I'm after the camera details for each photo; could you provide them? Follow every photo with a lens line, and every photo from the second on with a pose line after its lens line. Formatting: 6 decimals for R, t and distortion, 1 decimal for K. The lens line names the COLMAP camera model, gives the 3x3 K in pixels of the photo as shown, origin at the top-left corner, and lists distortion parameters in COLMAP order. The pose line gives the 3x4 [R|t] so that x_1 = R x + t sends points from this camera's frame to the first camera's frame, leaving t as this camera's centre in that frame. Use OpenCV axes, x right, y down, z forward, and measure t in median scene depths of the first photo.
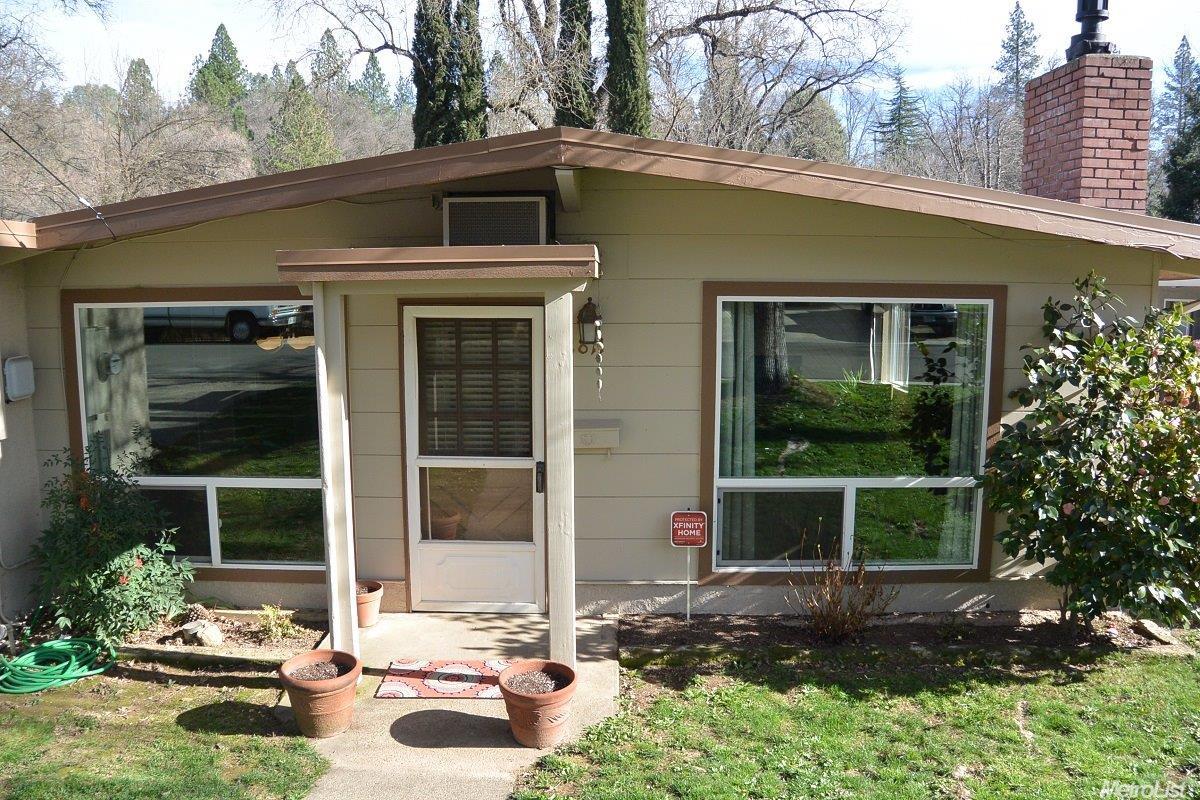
lens RADIAL K [[926.7, 0, 611.0], [0, 926.7, 404.8], [0, 0, 1]] dist [-0.181135, 0.103112]
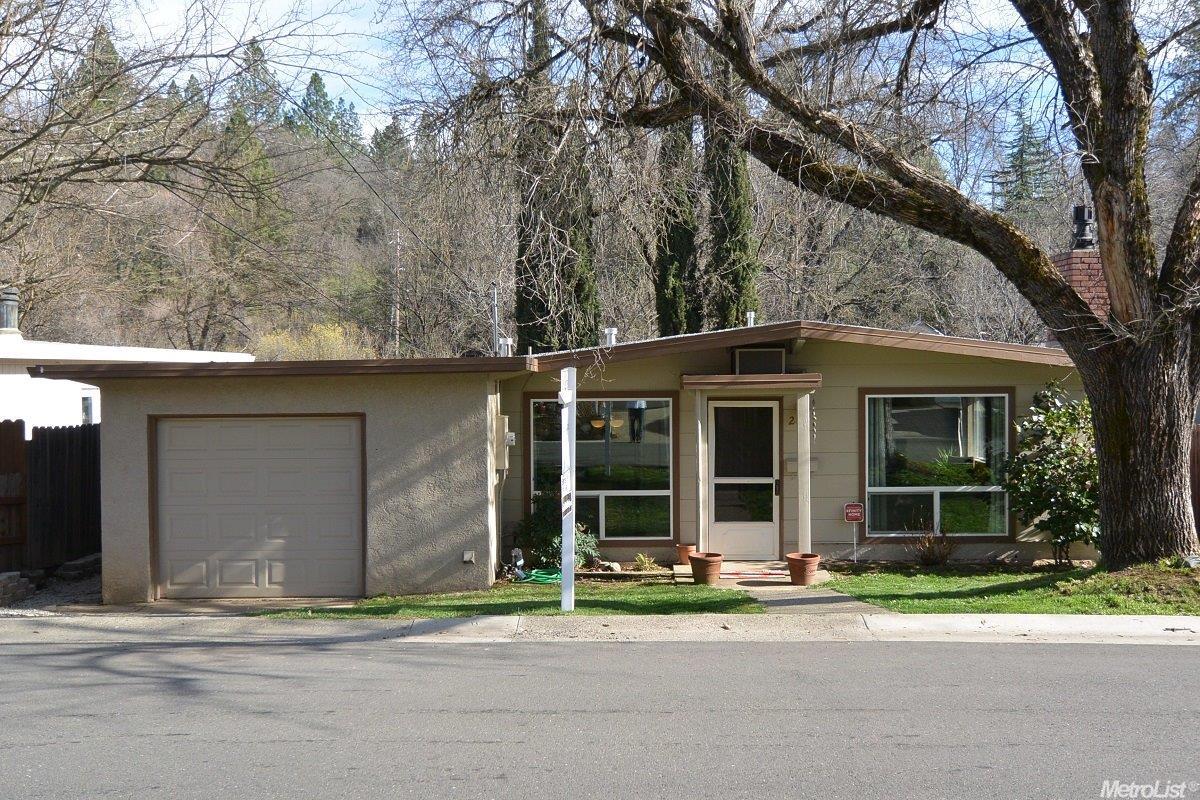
lens RADIAL K [[1269.7, 0, 609.4], [0, 1269.7, 399.9], [0, 0, 1]] dist [-0.022954, 0.000000]
pose [[0.999748, -0.008732, -0.020678, -0.373230], [0.006272, 0.993206, -0.116203, 0.203812], [0.021553, 0.116044, 0.993010, -1.698355]]
